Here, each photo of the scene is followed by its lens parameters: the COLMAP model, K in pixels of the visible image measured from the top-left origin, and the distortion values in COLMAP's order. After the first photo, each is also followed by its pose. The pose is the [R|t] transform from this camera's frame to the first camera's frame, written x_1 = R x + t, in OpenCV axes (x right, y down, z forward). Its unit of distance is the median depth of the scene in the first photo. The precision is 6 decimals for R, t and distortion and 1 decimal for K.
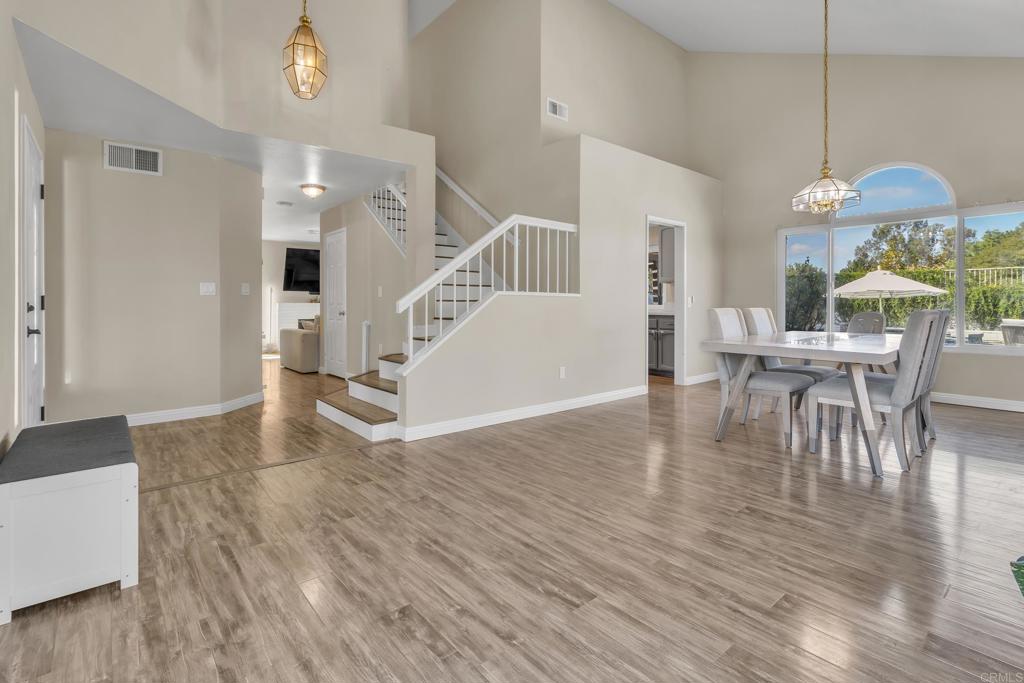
lens RADIAL K [[475.9, 0, 483.2], [0, 475.9, 306.6], [0, 0, 1]] dist [0.007683, 0.001150]
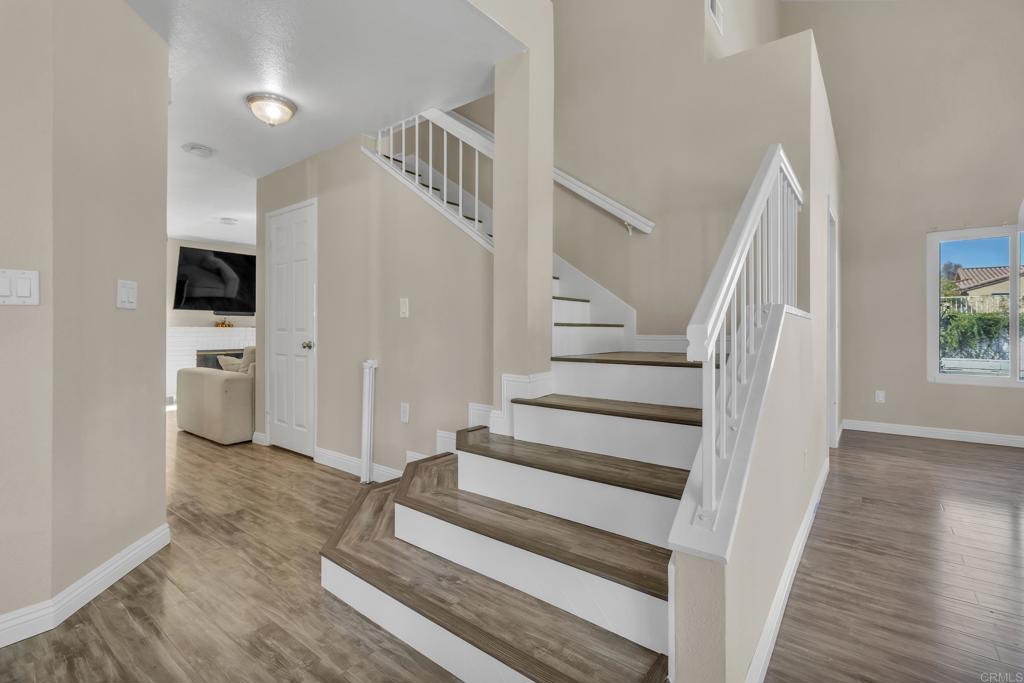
lens RADIAL K [[475.9, 0, 482.1], [0, 475.9, 330.4], [0, 0, 1]] dist [0.007683, 0.001150]
pose [[0.978731, 0.003738, 0.205116, -0.334599], [-0.003026, 0.999988, -0.003784, -0.005227], [-0.205128, 0.003083, 0.978730, 0.626568]]
